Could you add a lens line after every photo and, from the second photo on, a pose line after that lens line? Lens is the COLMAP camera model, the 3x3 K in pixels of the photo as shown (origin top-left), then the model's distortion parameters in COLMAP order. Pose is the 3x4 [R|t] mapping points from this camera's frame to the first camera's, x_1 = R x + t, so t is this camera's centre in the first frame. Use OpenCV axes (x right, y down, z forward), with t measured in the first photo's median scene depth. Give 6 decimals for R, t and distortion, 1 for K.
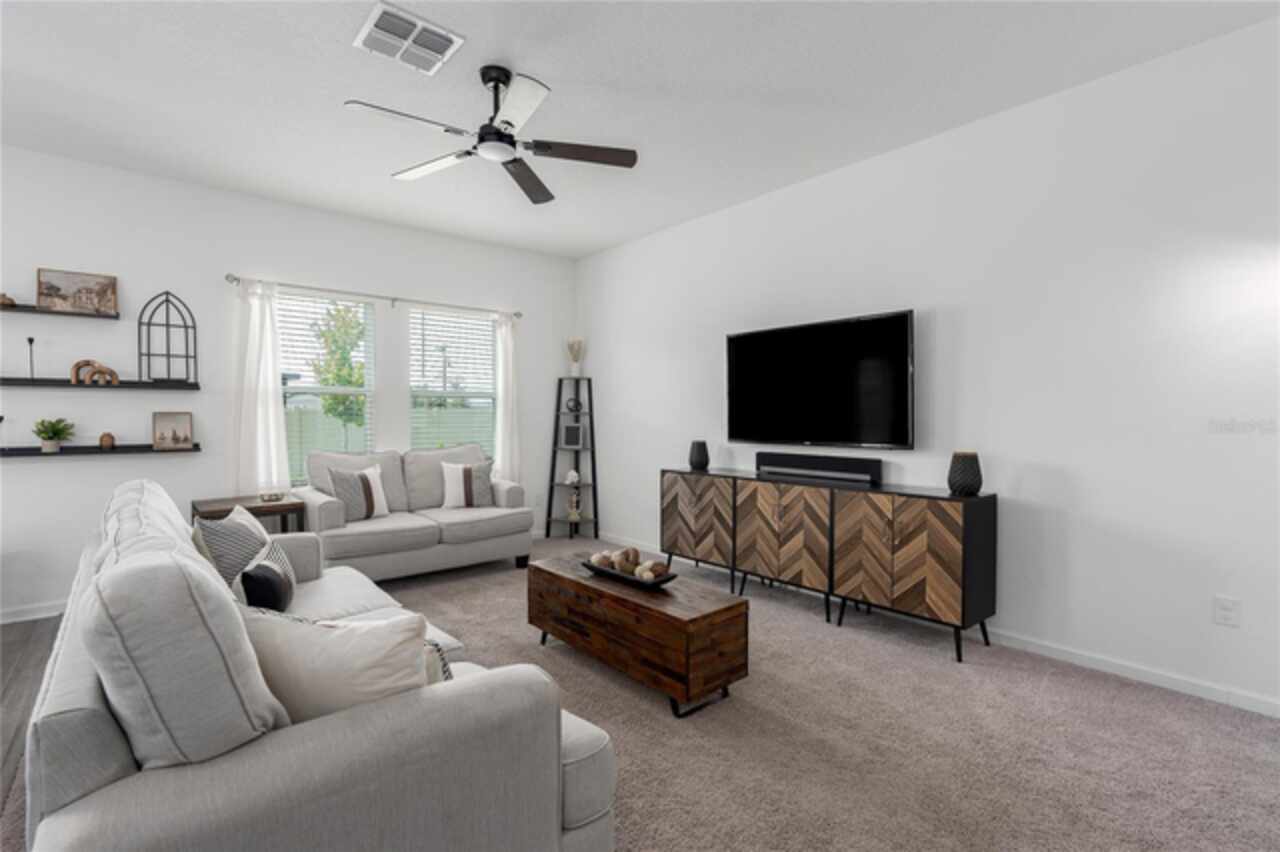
lens RADIAL K [[590.0, 0, 635.9], [0, 590.0, 424.3], [0, 0, 1]] dist [0.000199, 0.000164]
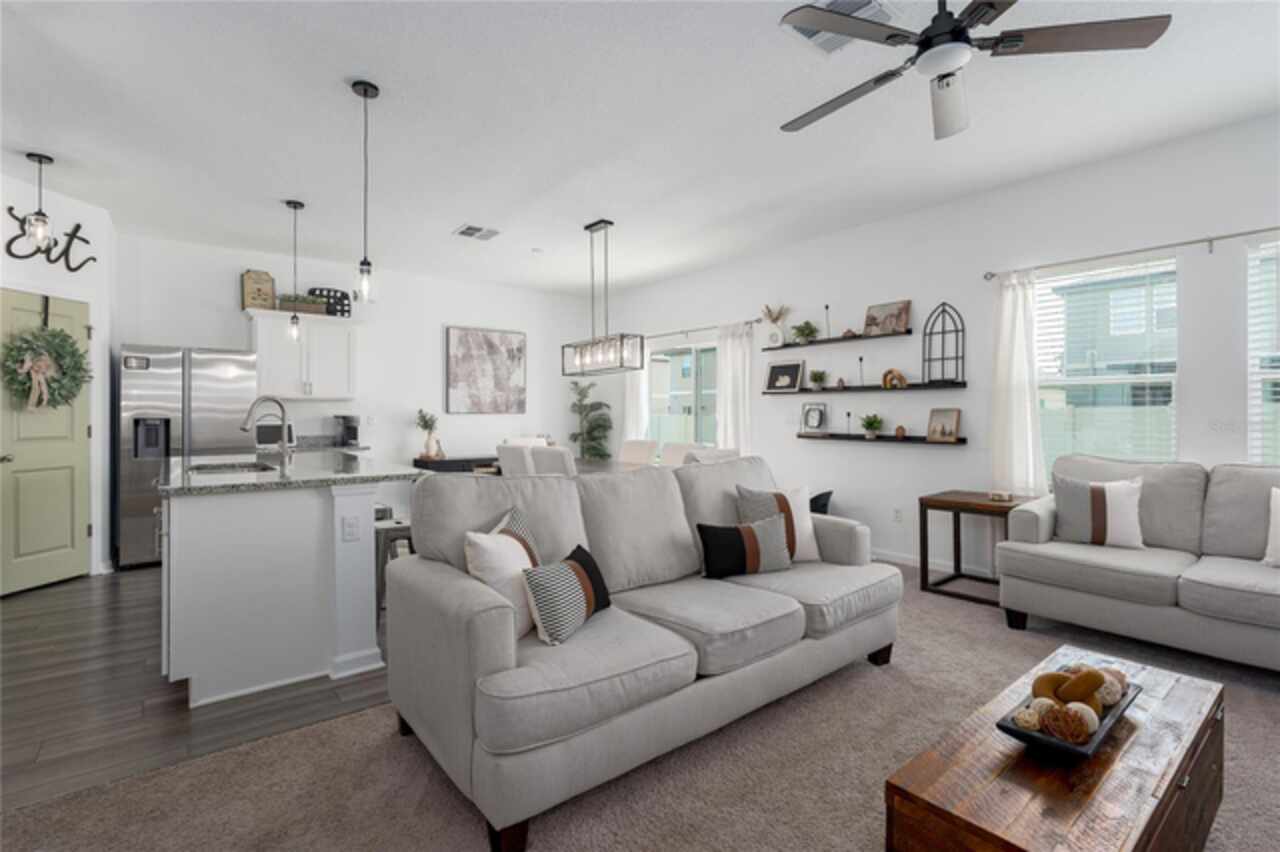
lens RADIAL K [[590.0, 0, 636.3], [0, 590.0, 419.2], [0, 0, 1]] dist [0.000199, 0.000164]
pose [[-0.039223, 0.001853, -0.999229, 0.366556], [-0.023135, 0.999729, 0.002763, 0.009612], [0.998963, 0.023226, -0.039169, 0.461699]]
